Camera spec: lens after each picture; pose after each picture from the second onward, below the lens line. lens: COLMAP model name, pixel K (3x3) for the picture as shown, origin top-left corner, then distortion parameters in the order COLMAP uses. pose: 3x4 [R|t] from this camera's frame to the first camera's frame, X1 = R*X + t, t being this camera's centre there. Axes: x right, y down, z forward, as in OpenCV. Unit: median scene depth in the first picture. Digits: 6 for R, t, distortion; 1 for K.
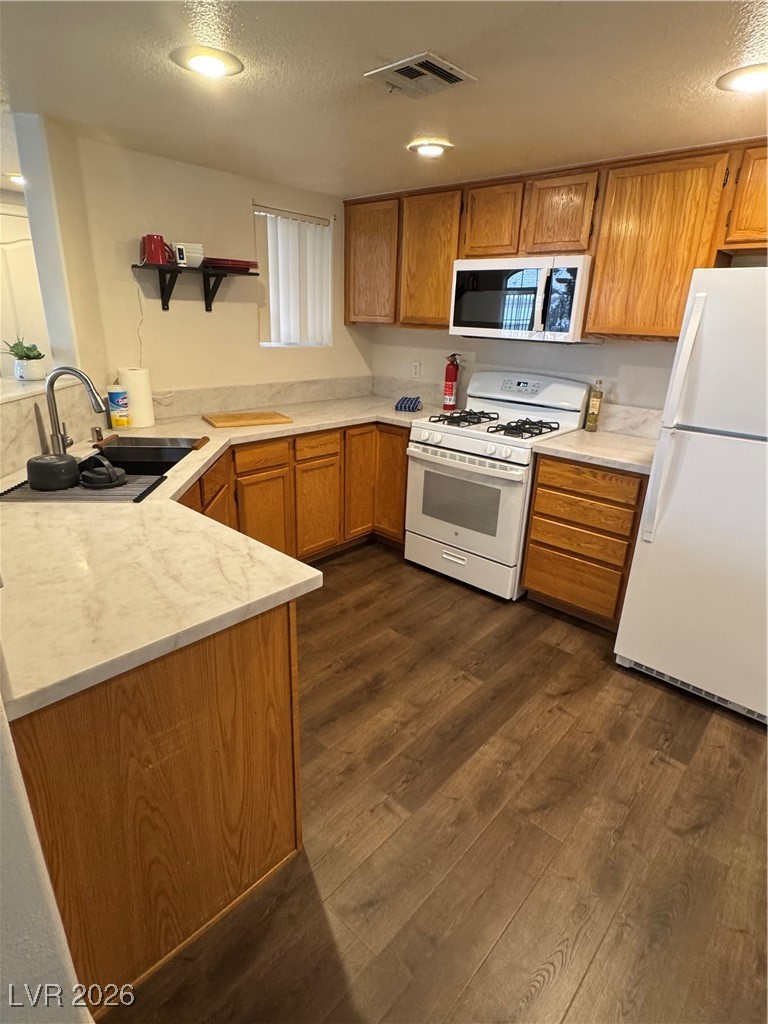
lens RADIAL K [[550.1, 0, 388.1], [0, 550.1, 513.9], [0, 0, 1]] dist [-0.007481, 0.001572]
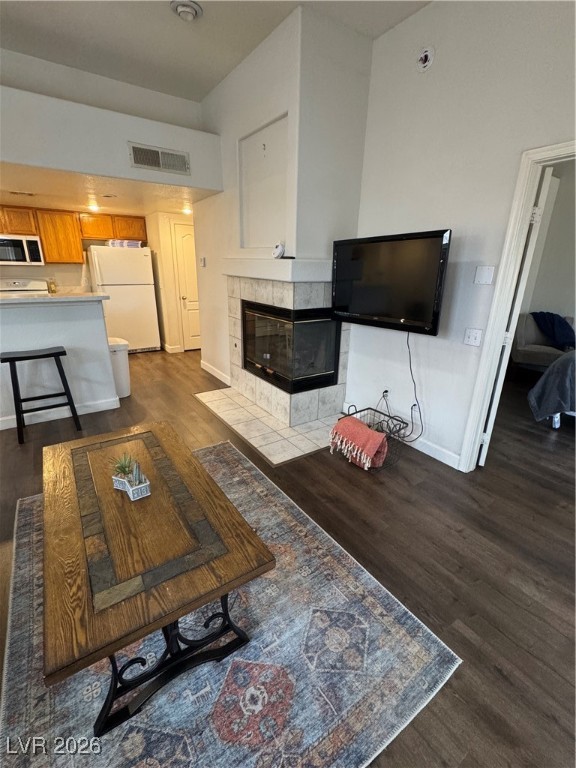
lens RADIAL K [[340.9, 0, 291.2], [0, 340.9, 384.9], [0, 0, 1]] dist [-0.003187, -0.000289]
pose [[0.217940, -0.351099, 0.910622, -1.197328], [0.322662, 0.906503, 0.272288, 0.193792], [-0.921082, 0.234481, 0.310850, -0.621063]]
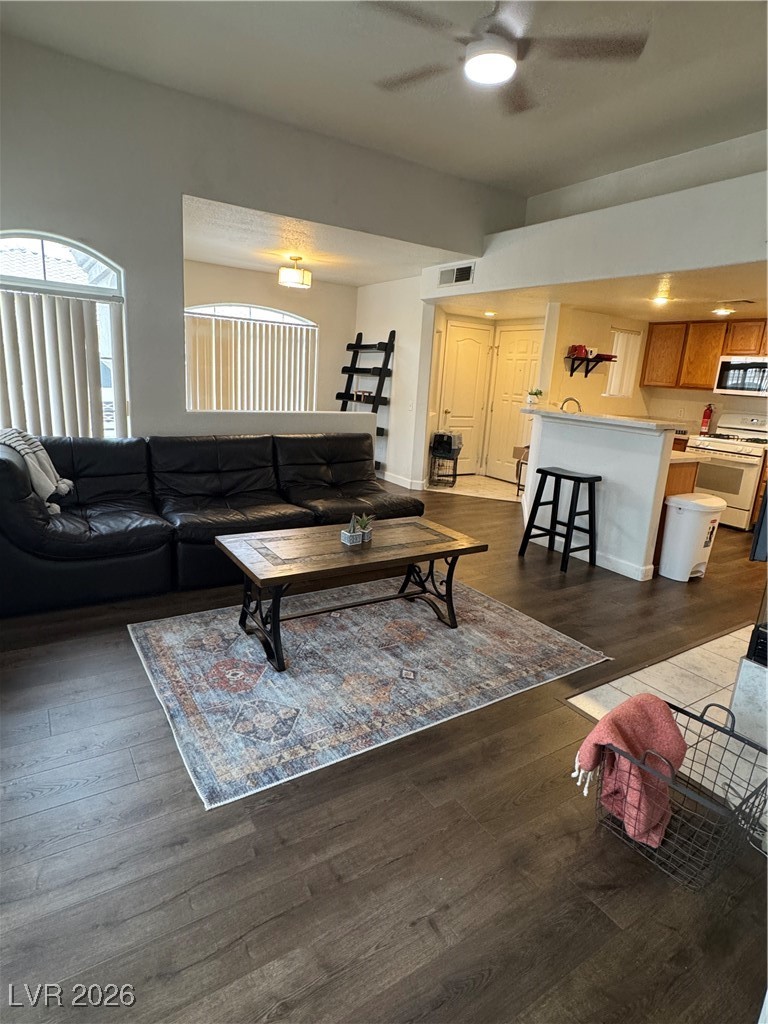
lens RADIAL K [[560.8, 0, 381.0], [0, 560.8, 519.2], [0, 0, 1]] dist [0.000819, 0.000229]
pose [[0.968970, 0.088265, -0.230883, -0.563820], [-0.111366, 0.989787, -0.088995, 0.446185], [0.220669, 0.111946, 0.968903, -1.192175]]
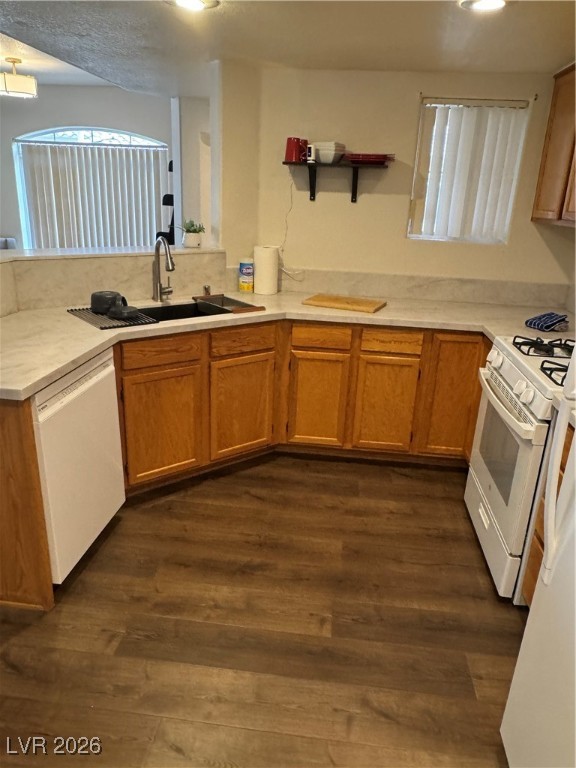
lens RADIAL K [[551.5, 0, 279.0], [0, 551.5, 379.3], [0, 0, 1]] dist [0.018984, -0.016323]
pose [[0.575068, 0.256680, -0.776796, 0.555180], [-0.298958, 0.949771, 0.092516, -0.097748], [0.761525, 0.179027, 0.622920, 0.281460]]
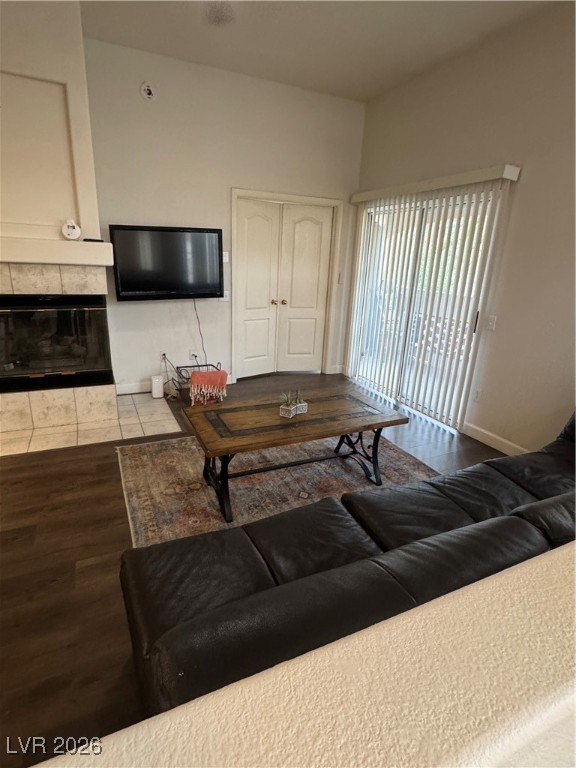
lens RADIAL K [[412.6, 0, 287.0], [0, 412.6, 388.0], [0, 0, 1]] dist [-0.007481, 0.001572]
pose [[-0.926700, -0.190454, 0.323965, -1.112025], [0.050546, 0.791065, 0.609641, -0.205375], [-0.372386, 0.581330, -0.723453, 0.432204]]
